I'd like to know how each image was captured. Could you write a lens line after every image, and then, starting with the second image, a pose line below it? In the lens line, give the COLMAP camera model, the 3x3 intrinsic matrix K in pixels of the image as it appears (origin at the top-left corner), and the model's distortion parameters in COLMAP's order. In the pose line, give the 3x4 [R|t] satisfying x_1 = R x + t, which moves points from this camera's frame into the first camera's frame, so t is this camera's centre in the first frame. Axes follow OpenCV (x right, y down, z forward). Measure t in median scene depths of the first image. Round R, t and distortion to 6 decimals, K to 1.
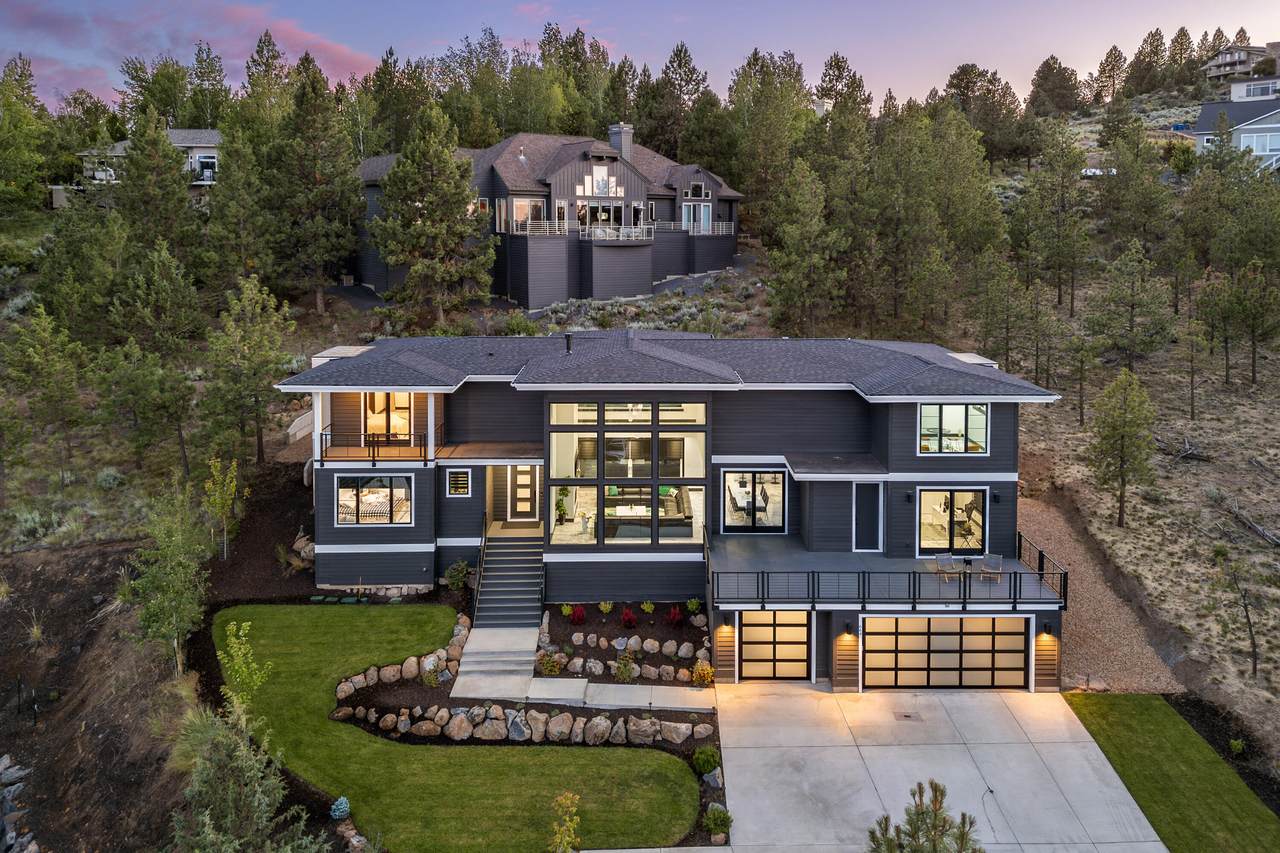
lens RADIAL K [[940.2, 0, 663.3], [0, 940.2, 245.0], [0, 0, 1]] dist [0.052849, -0.031954]
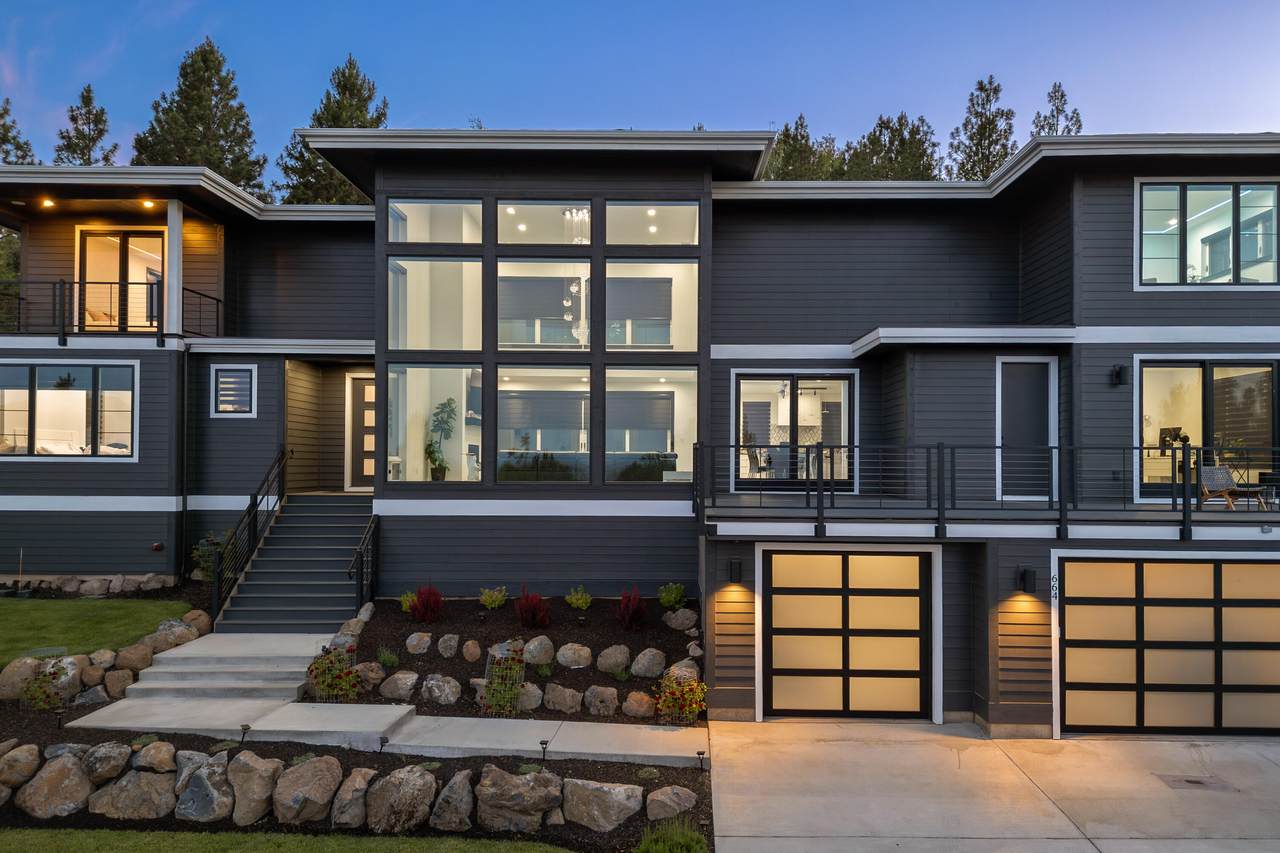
lens RADIAL K [[915.6, 0, 664.3], [0, 915.6, 440.6], [0, 0, 1]] dist [0.073591, -0.075339]
pose [[0.999461, 0.000732, -0.032818, 0.047504], [-0.002464, 0.998603, -0.052779, 0.354789], [0.032734, 0.052832, 0.998067, 0.569846]]
